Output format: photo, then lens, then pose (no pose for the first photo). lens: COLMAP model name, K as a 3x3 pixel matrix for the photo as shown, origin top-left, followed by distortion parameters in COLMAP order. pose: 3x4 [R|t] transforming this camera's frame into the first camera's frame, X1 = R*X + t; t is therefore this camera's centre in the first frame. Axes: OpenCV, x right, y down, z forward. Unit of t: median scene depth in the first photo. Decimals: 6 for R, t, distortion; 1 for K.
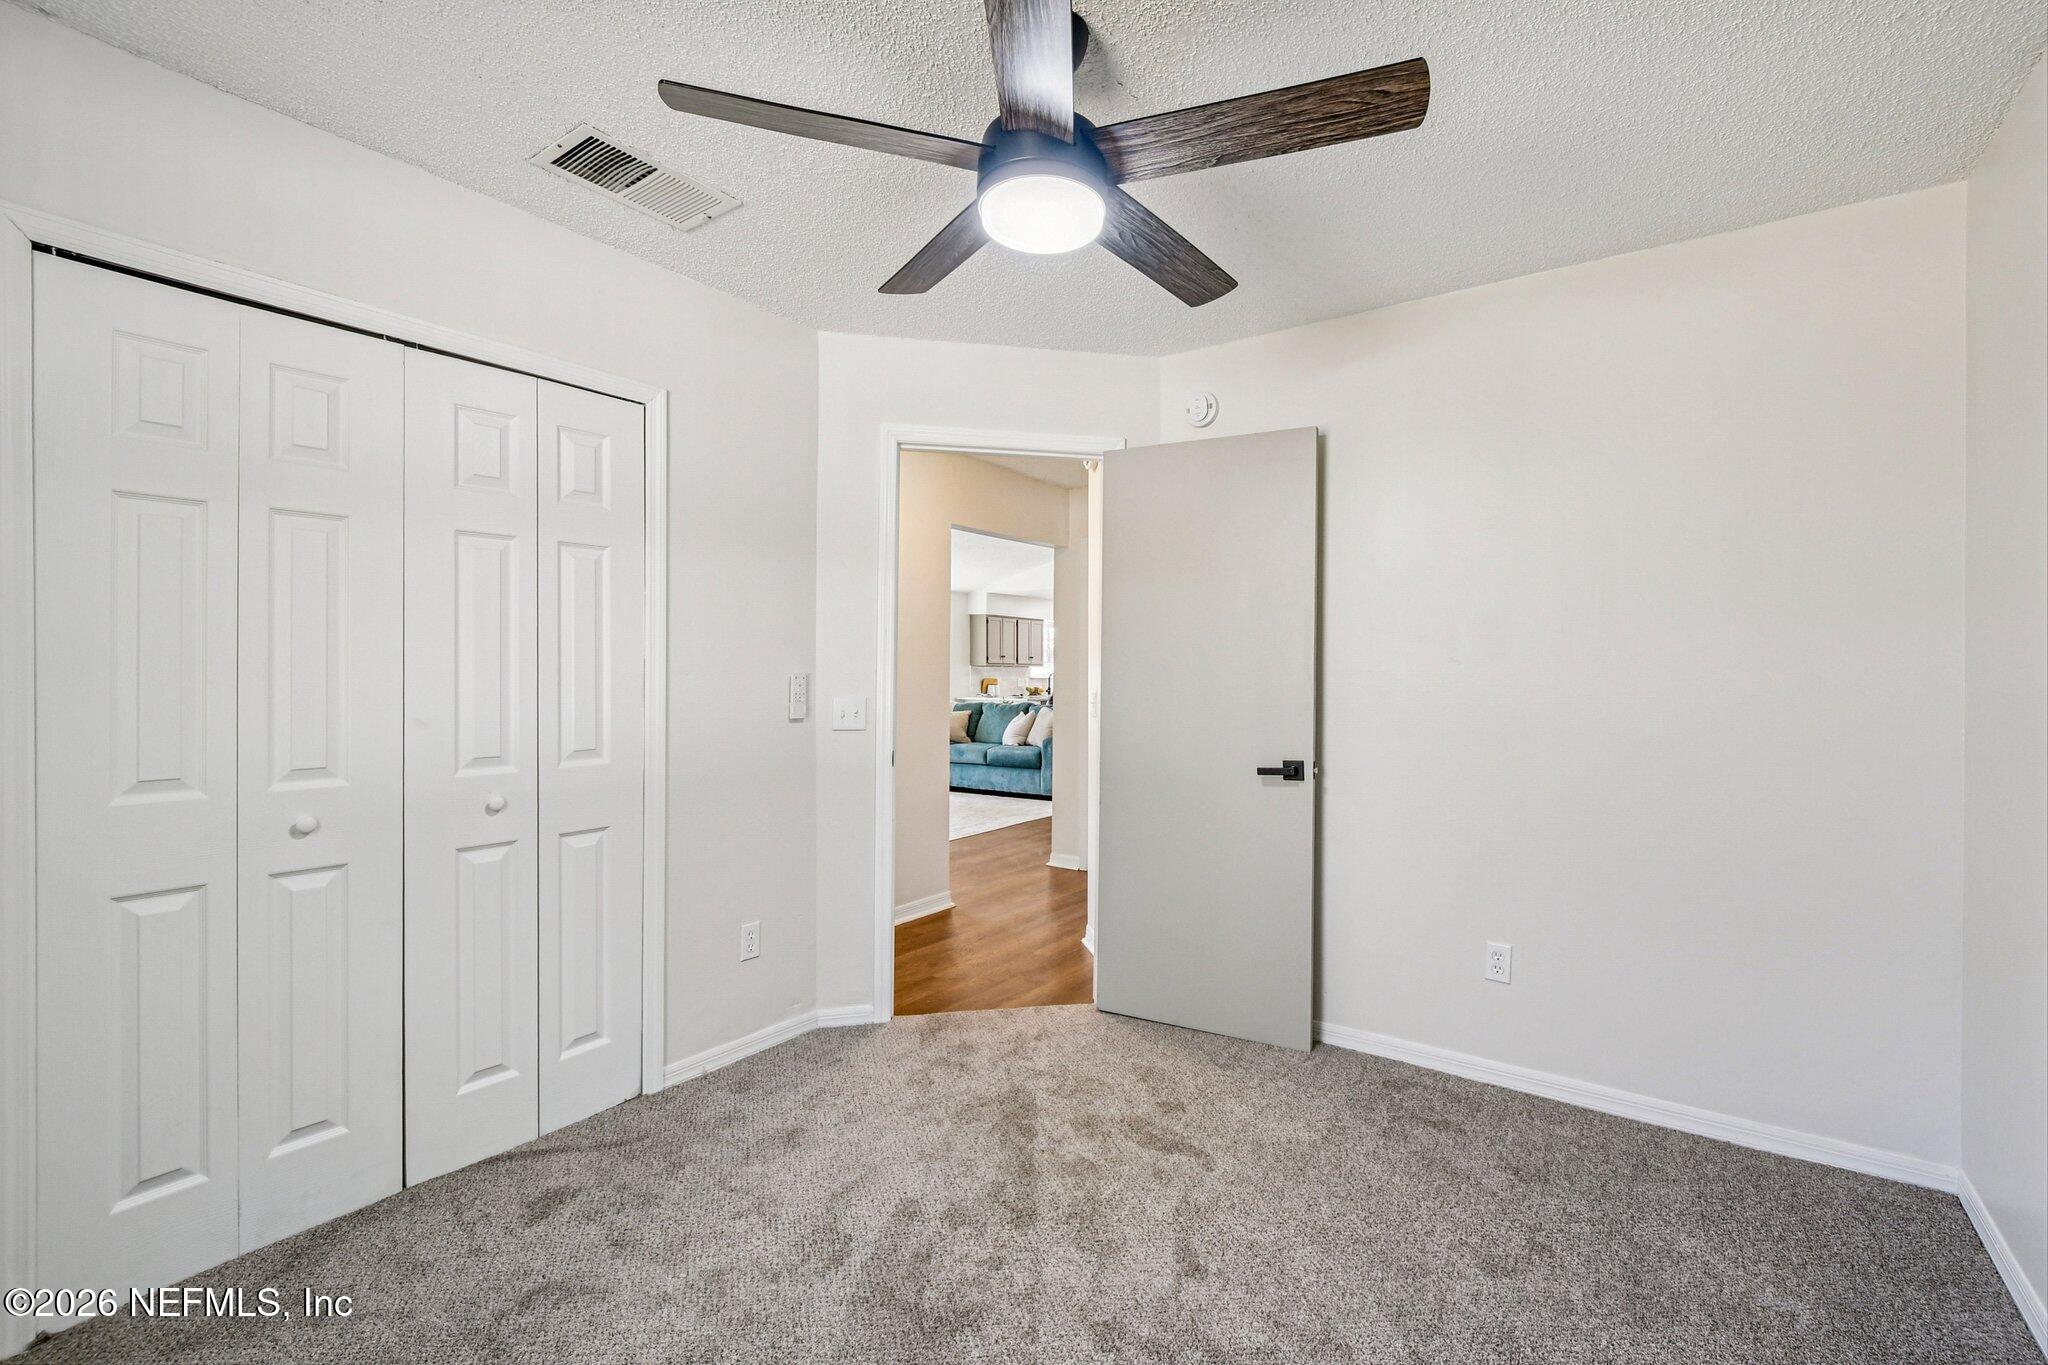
lens RADIAL K [[899.6, 0, 1032.6], [0, 899.6, 659.2], [0, 0, 1]] dist [-0.007205, -0.000202]
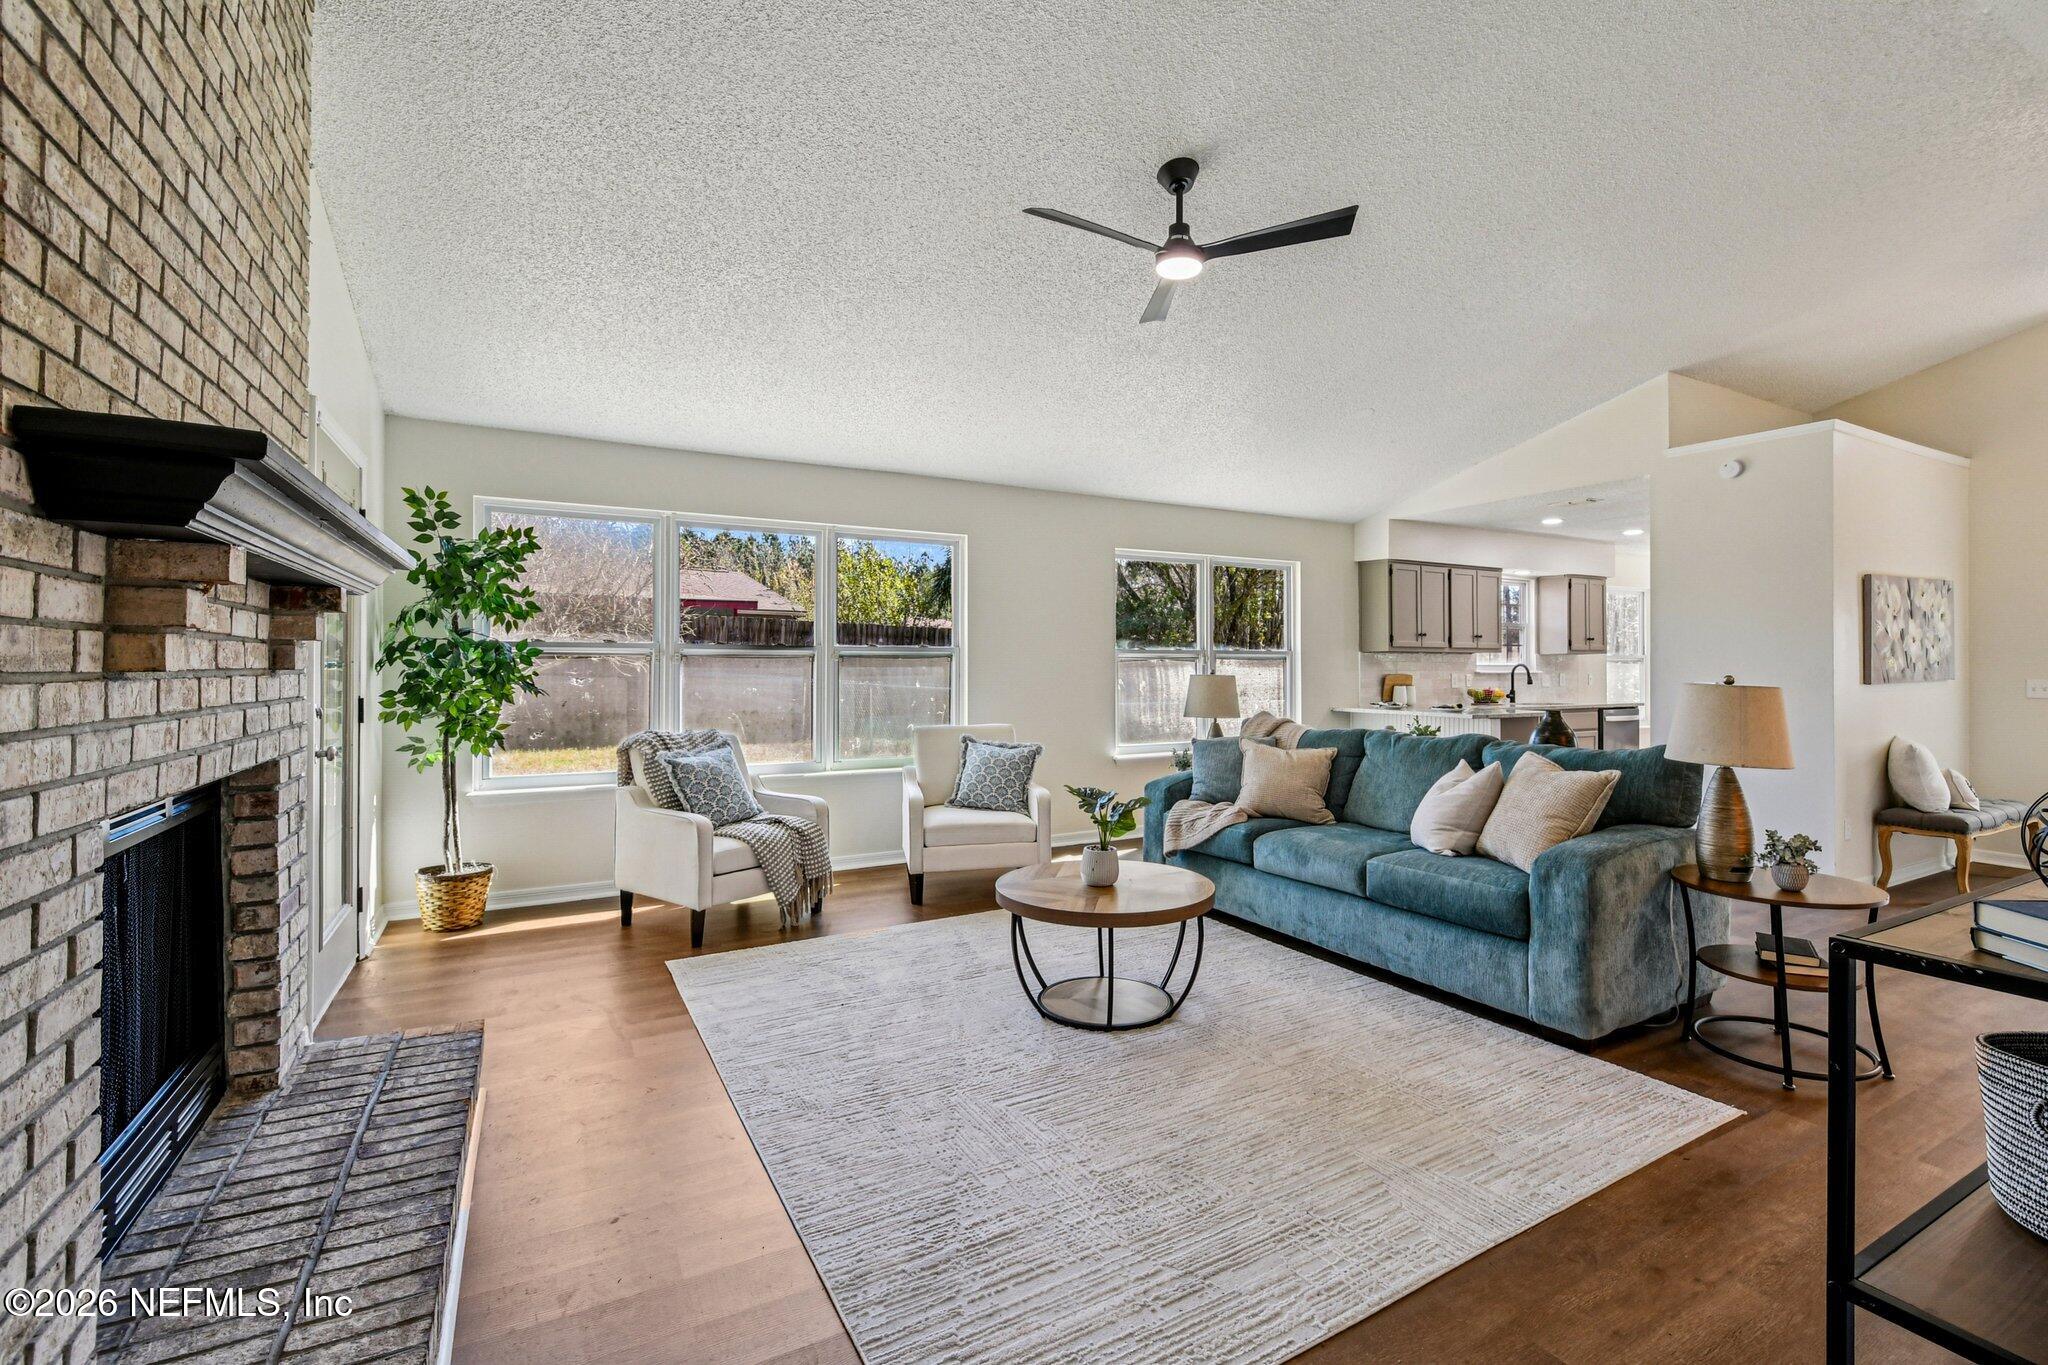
lens RADIAL K [[899.6, 0, 1032.6], [0, 899.6, 659.2], [0, 0, 1]] dist [-0.007205, -0.000202]
pose [[0.899266, -0.005390, -0.437368, -0.009282], [0.008504, 0.999951, 0.005163, 0.009604], [0.437319, -0.008362, 0.899268, 0.545426]]
